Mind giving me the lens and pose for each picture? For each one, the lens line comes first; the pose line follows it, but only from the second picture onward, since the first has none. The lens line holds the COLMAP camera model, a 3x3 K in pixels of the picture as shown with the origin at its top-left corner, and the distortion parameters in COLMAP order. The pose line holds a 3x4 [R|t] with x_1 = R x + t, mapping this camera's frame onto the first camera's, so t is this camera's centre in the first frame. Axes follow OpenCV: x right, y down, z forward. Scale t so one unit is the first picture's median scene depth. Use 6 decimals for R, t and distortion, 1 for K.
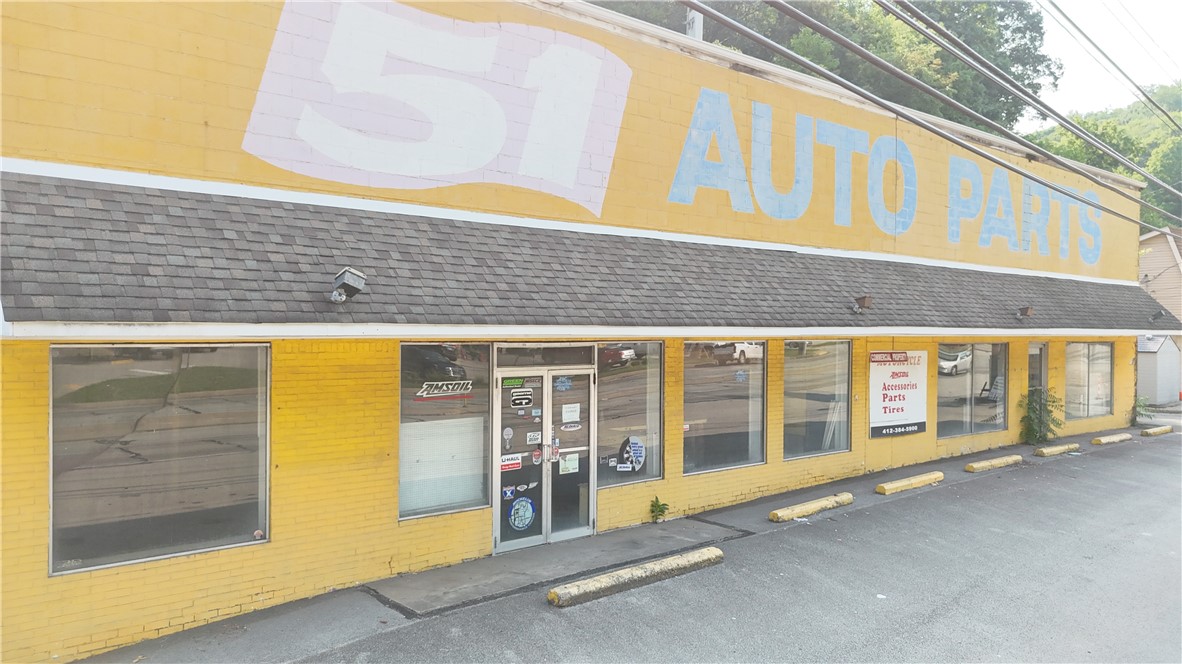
lens RADIAL K [[868.1, 0, 592.5], [0, 868.1, 335.4], [0, 0, 1]] dist [0.025583, -0.007751]
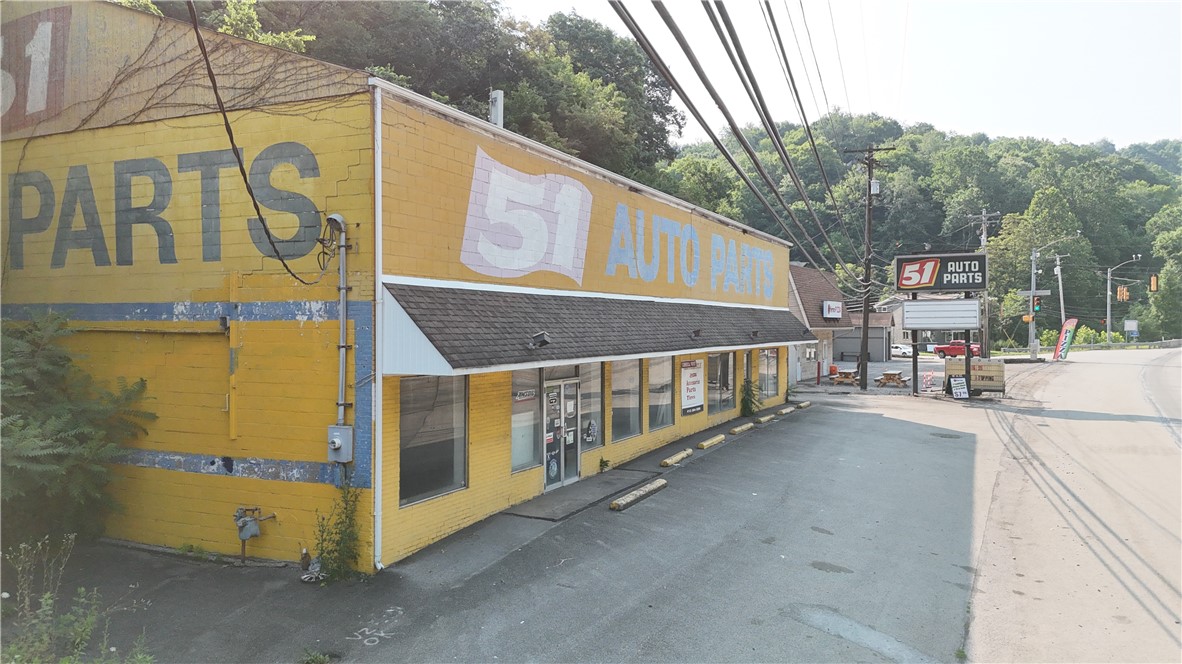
lens RADIAL K [[868.1, 0, 587.6], [0, 868.1, 331.8], [0, 0, 1]] dist [0.025583, -0.007751]
pose [[0.914306, -0.009994, 0.404900, -0.590936], [0.009901, 0.999948, 0.002324, -0.050277], [-0.404903, 0.001884, 0.914358, -0.461511]]
